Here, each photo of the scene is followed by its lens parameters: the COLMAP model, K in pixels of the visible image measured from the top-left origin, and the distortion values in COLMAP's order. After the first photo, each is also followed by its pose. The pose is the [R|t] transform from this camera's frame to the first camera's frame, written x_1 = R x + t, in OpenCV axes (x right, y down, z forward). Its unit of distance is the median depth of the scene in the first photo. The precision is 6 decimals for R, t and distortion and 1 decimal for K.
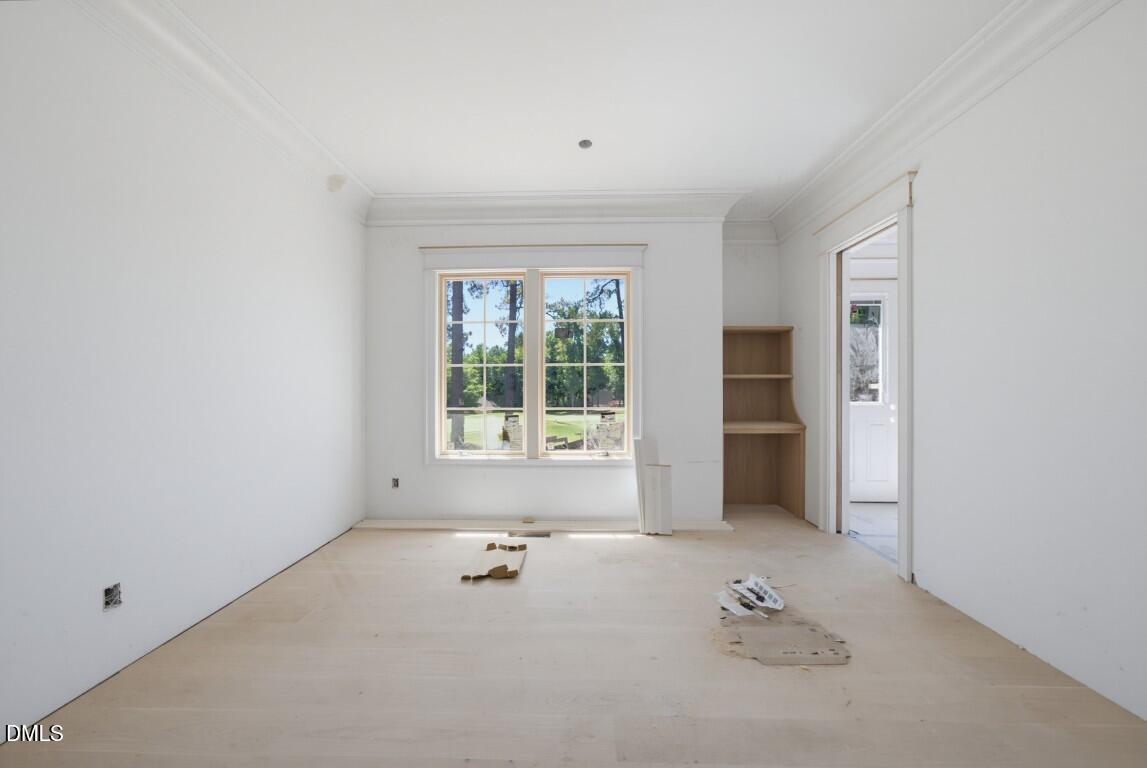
lens RADIAL K [[393.9, 0, 576.6], [0, 393.9, 388.7], [0, 0, 1]] dist [-0.028986, 0.014056]
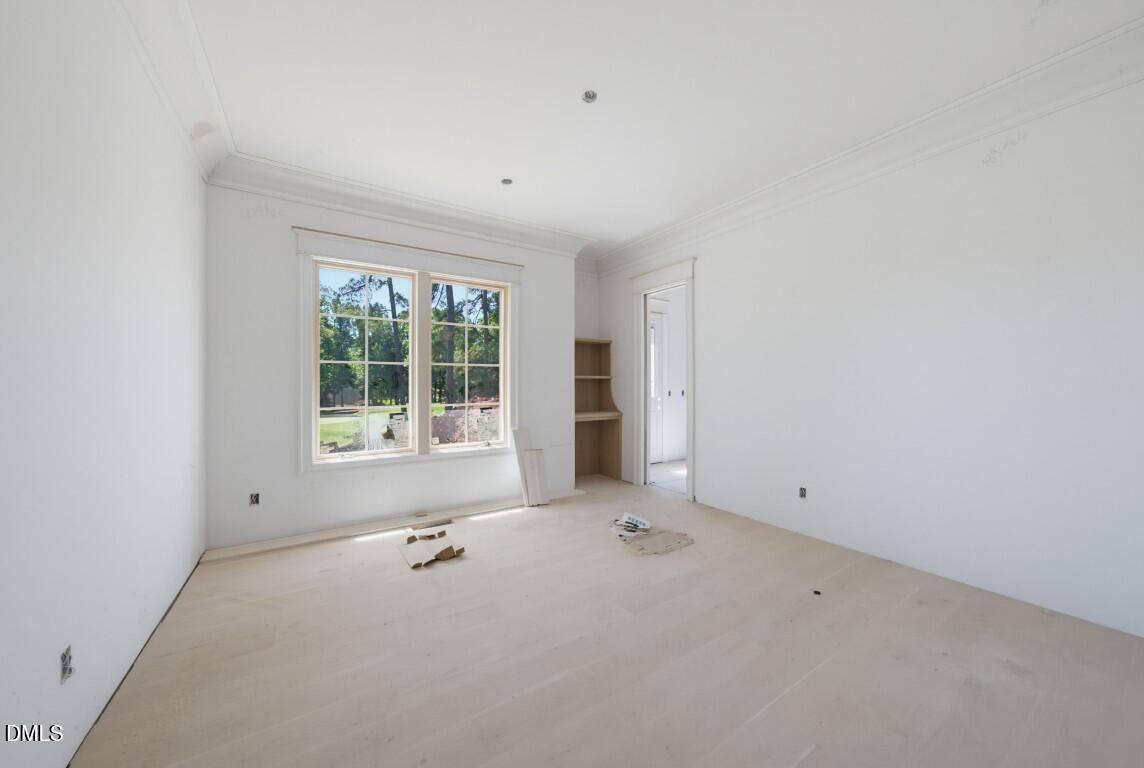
lens RADIAL K [[400.1, 0, 571.4], [0, 400.1, 382.4], [0, 0, 1]] dist [-0.046299, 0.019144]
pose [[0.822492, 0.005456, 0.568750, -0.386495], [0.001725, 0.999925, -0.012087, 0.003153], [-0.568774, 0.010923, 0.822421, -0.080202]]
